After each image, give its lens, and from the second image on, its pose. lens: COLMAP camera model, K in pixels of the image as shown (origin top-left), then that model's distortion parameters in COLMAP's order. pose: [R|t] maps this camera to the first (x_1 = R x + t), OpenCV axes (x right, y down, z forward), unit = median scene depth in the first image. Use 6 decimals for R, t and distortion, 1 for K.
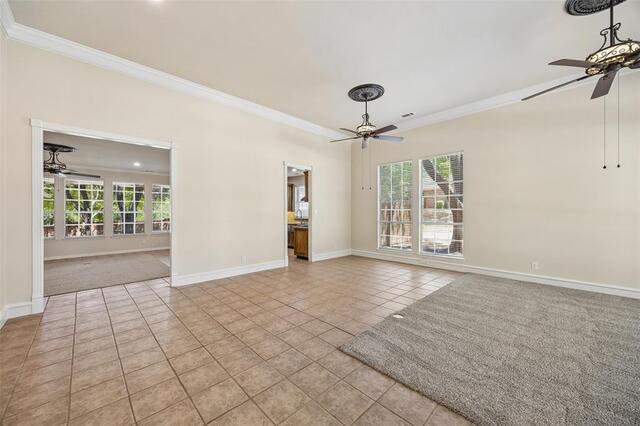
lens RADIAL K [[246.9, 0, 318.4], [0, 246.9, 210.5], [0, 0, 1]] dist [0.001353, 0.000032]
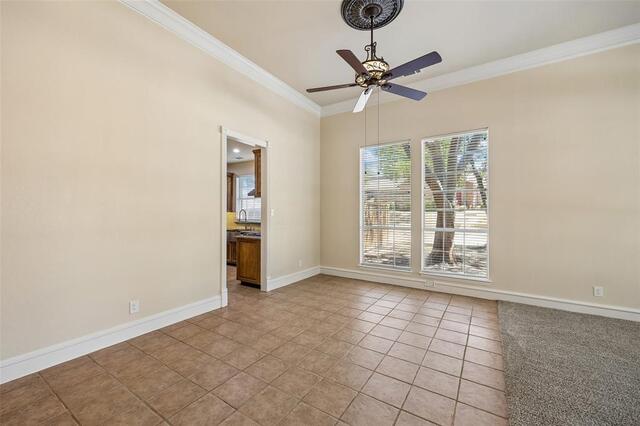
lens RADIAL K [[258.3, 0, 316.2], [0, 258.3, 211.5], [0, 0, 1]] dist [-0.002242, 0.000171]
pose [[0.976927, 0.006289, 0.213483, -0.042168], [-0.006516, 0.999979, 0.000357, 0.001149], [-0.213476, -0.001740, 0.976947, 0.308892]]
